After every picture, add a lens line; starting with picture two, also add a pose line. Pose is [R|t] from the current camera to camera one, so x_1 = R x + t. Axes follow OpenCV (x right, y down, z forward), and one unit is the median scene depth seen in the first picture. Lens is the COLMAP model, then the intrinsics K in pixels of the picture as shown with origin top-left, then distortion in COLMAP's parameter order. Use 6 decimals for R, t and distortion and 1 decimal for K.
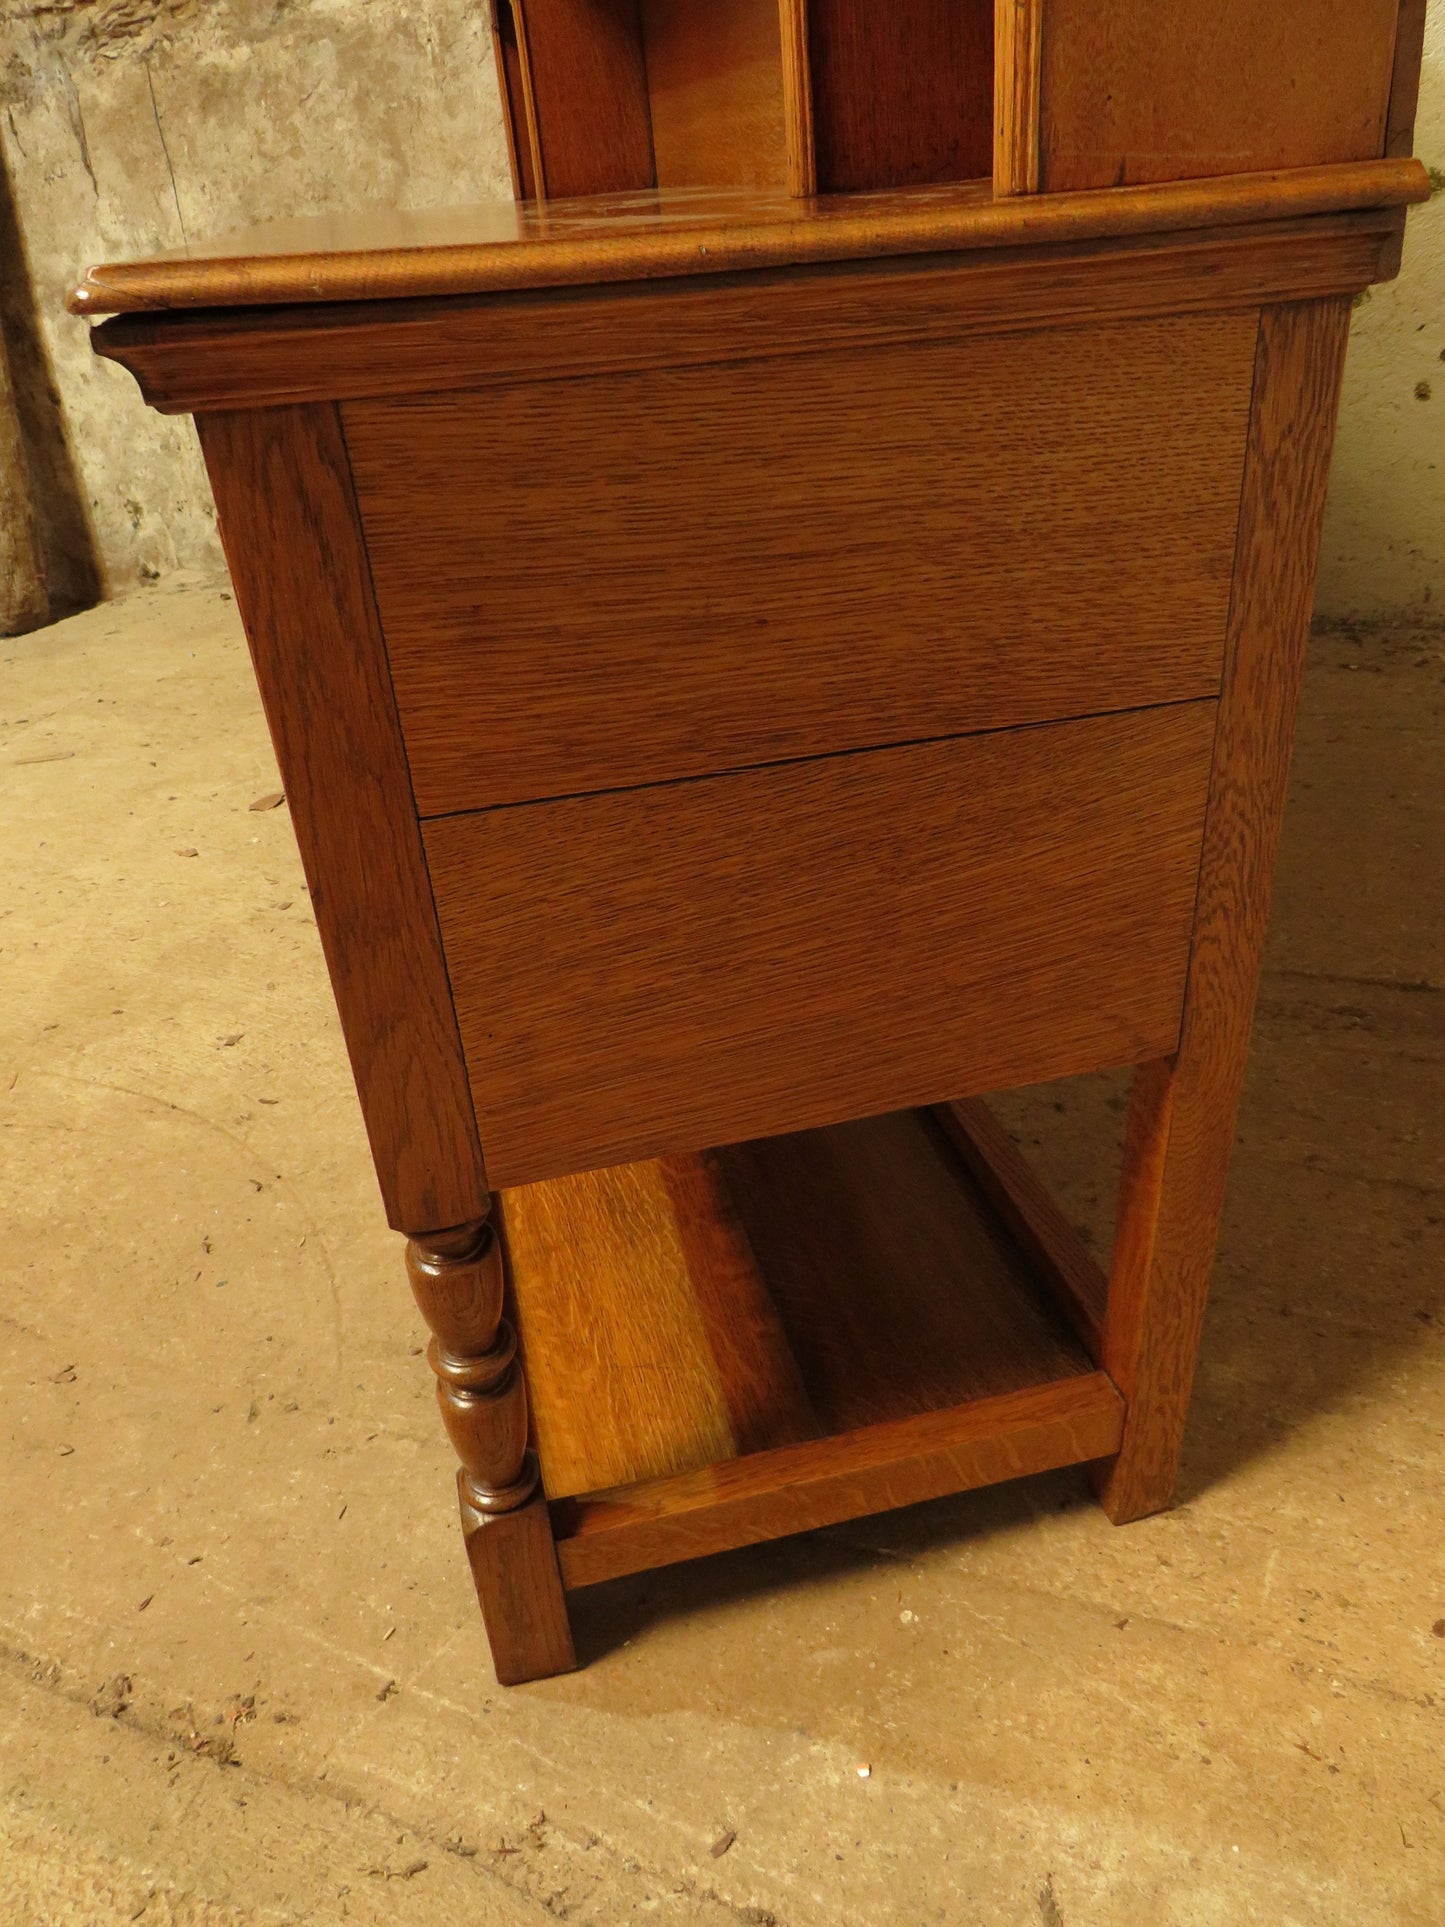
lens RADIAL K [[1372.5, 0, 702.7], [0, 1372.5, 959.6], [0, 0, 1]] dist [-0.023566, 0.002016]
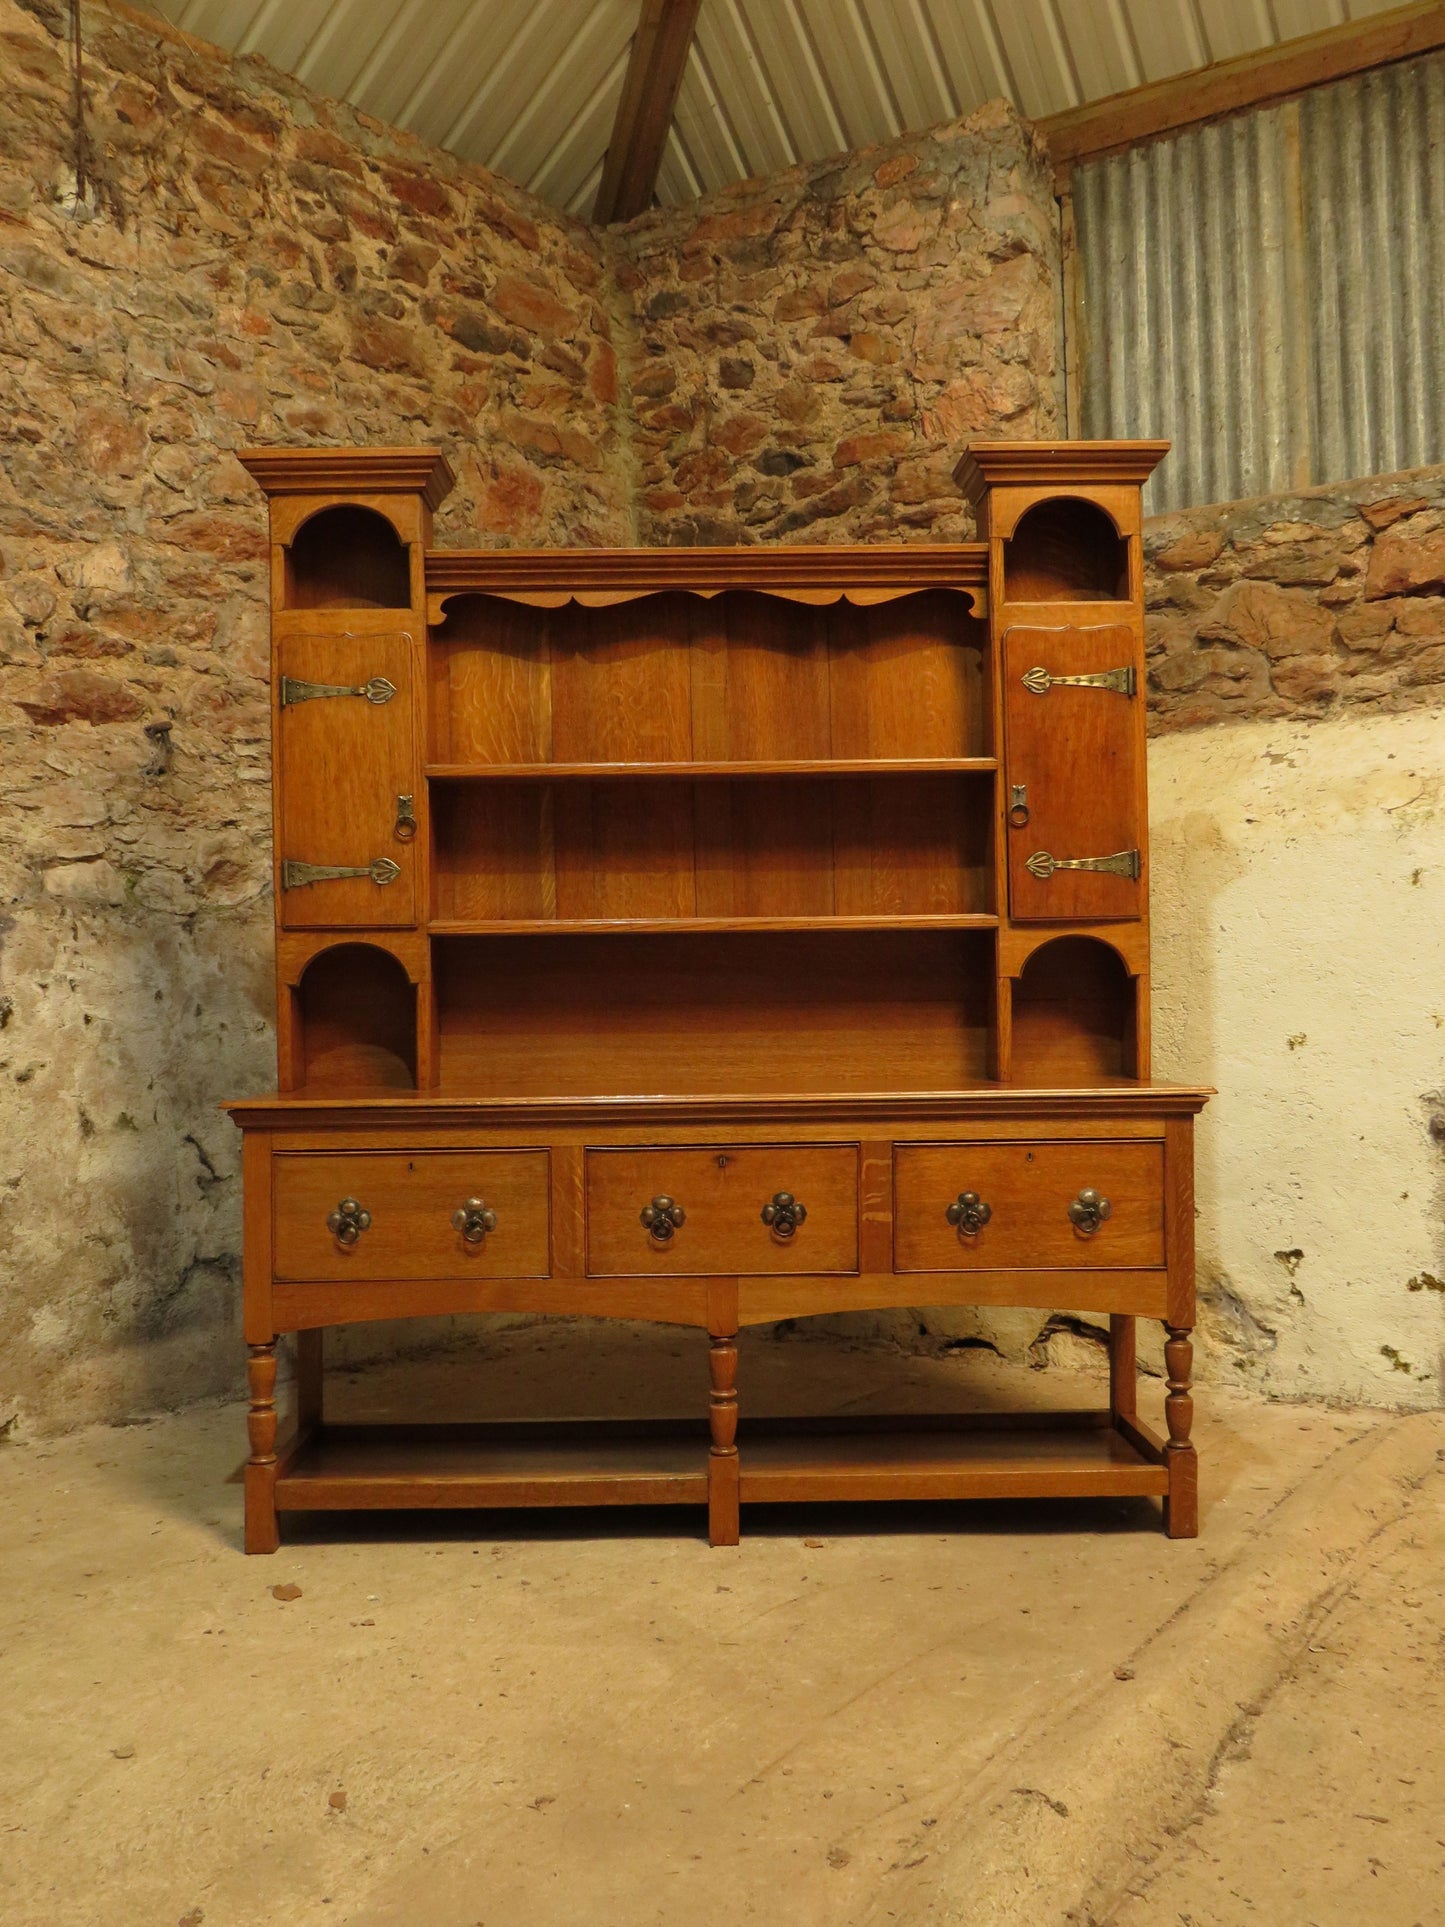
lens RADIAL K [[1711.8, 0, 734.5], [0, 1711.8, 950.7], [0, 0, 1]] dist [-0.038618, 0.023684]
pose [[0.201637, 0.095624, 0.974781, -3.126141], [0.488877, 0.852562, -0.184761, -0.258574], [-0.848729, 0.513803, 0.125159, 0.602469]]
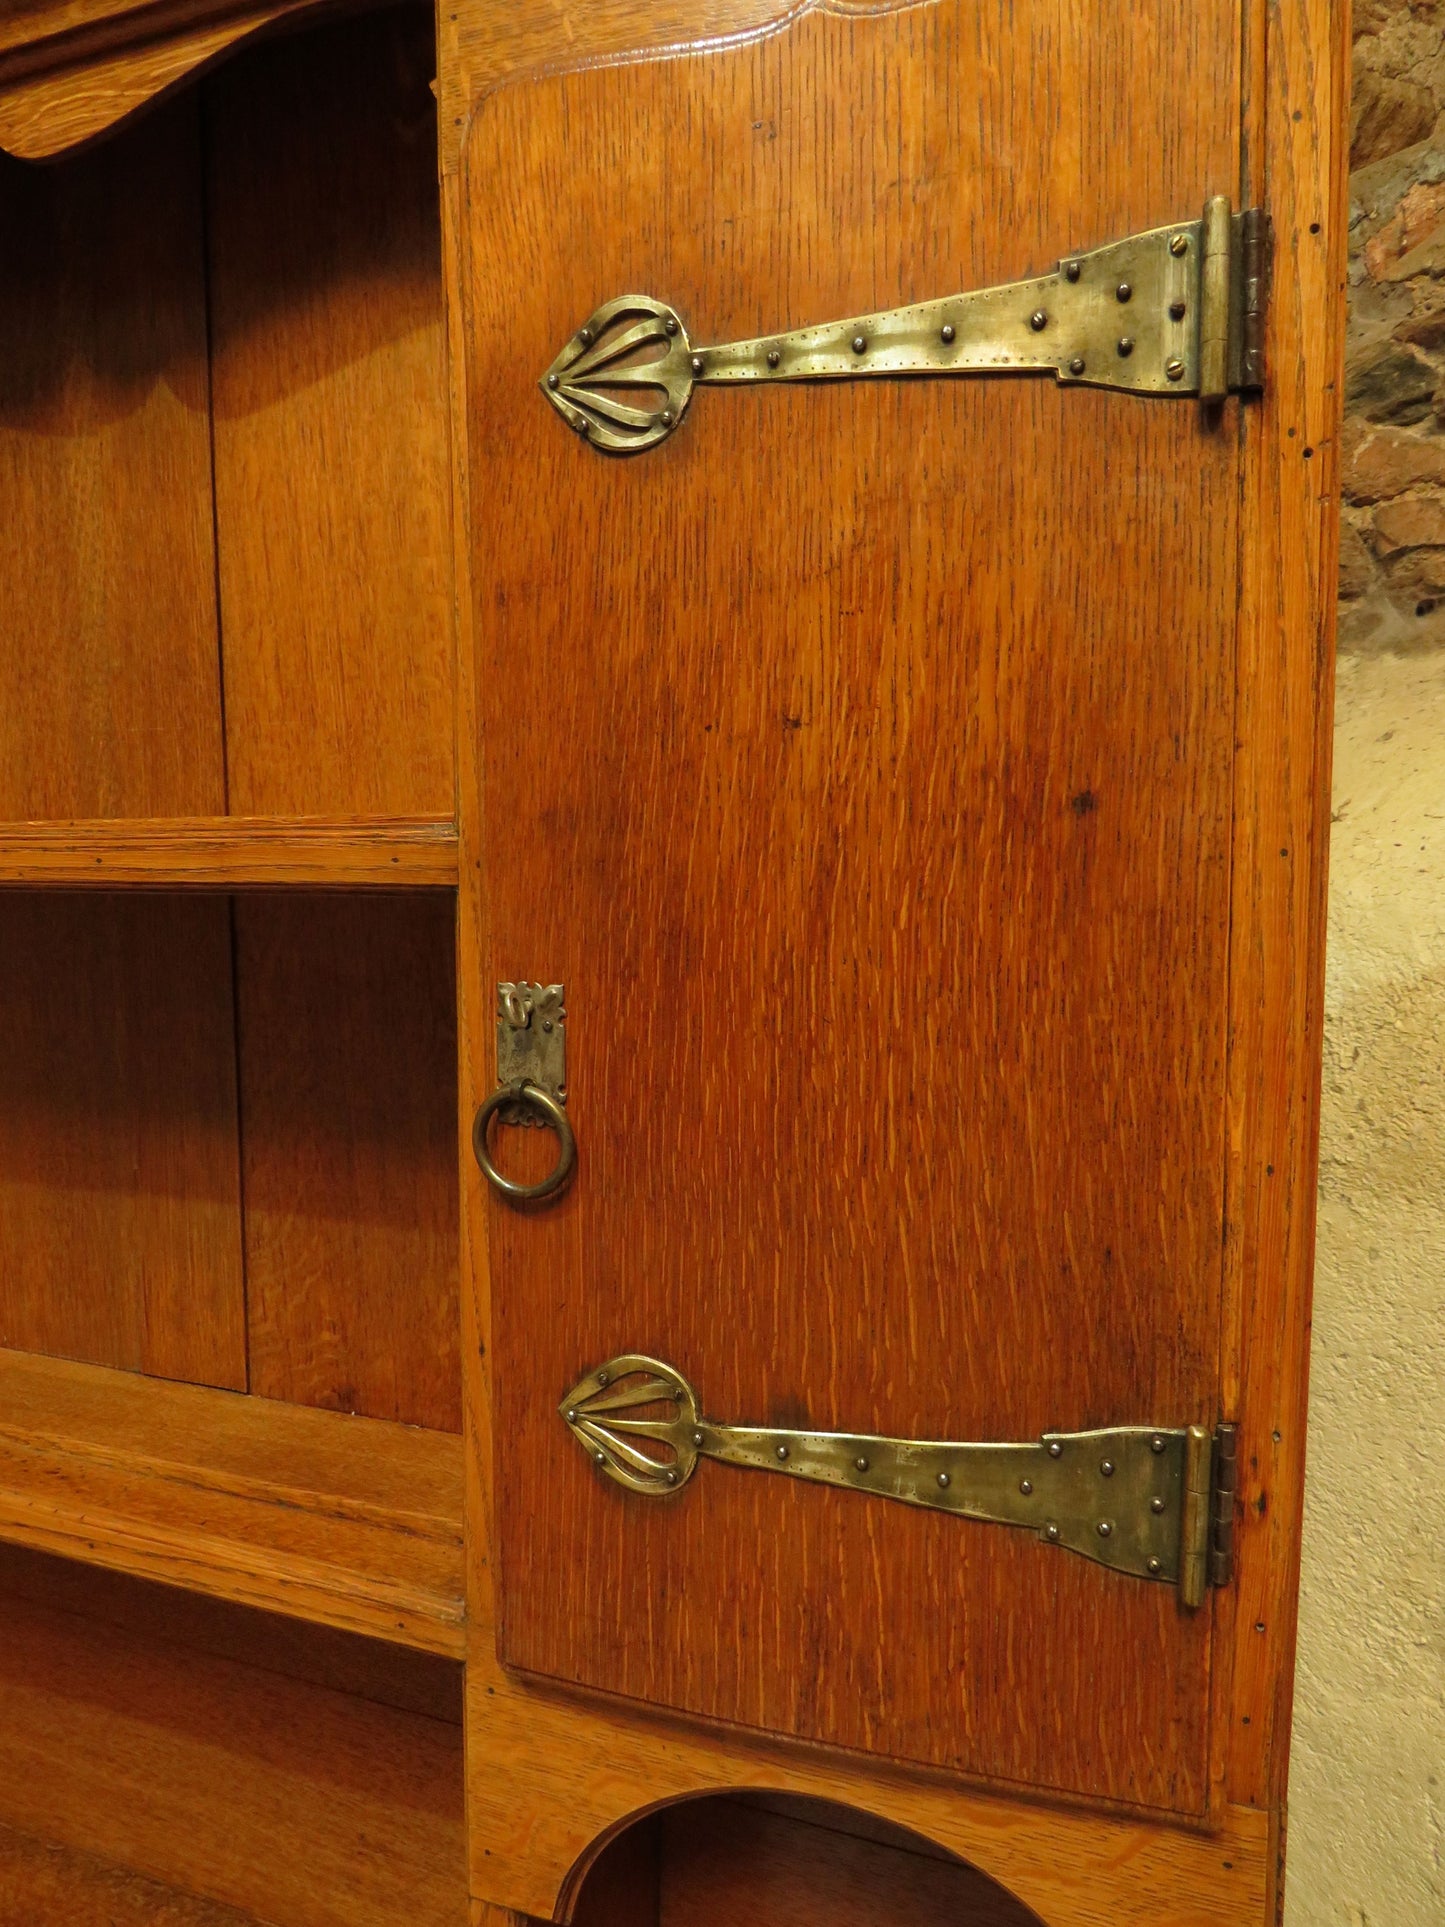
lens RADIAL K [[1372.5, 0, 701.5], [0, 1372.5, 968.2], [0, 0, 1]] dist [-0.023566, 0.002016]
pose [[0.570223, 0.014907, 0.821354, -0.349672], [0.368018, 0.889257, -0.271635, -0.697267], [-0.734444, 0.457165, 0.501589, 0.124057]]
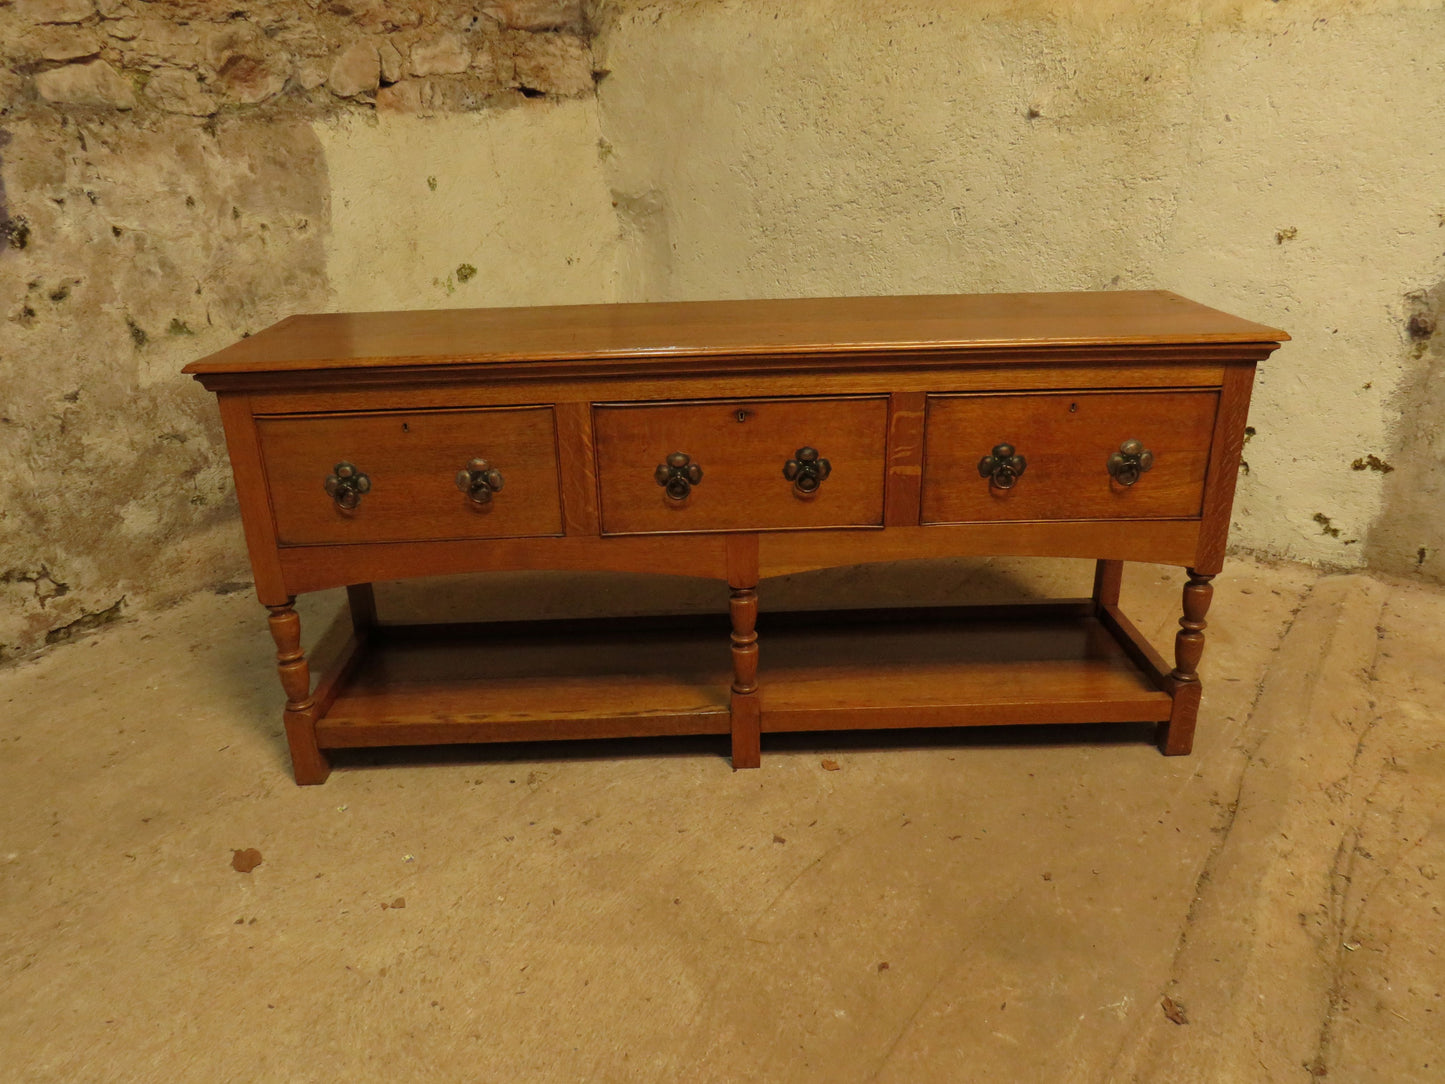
lens RADIAL K [[1063.4, 0, 732.7], [0, 1063.4, 554.7], [0, 0, 1]] dist [-0.042728, 0.024757]
pose [[0.201575, -0.303497, 0.931266, -1.920366], [0.499541, 0.849688, 0.168784, -0.594068], [-0.842512, 0.431183, 0.322886, 0.730682]]
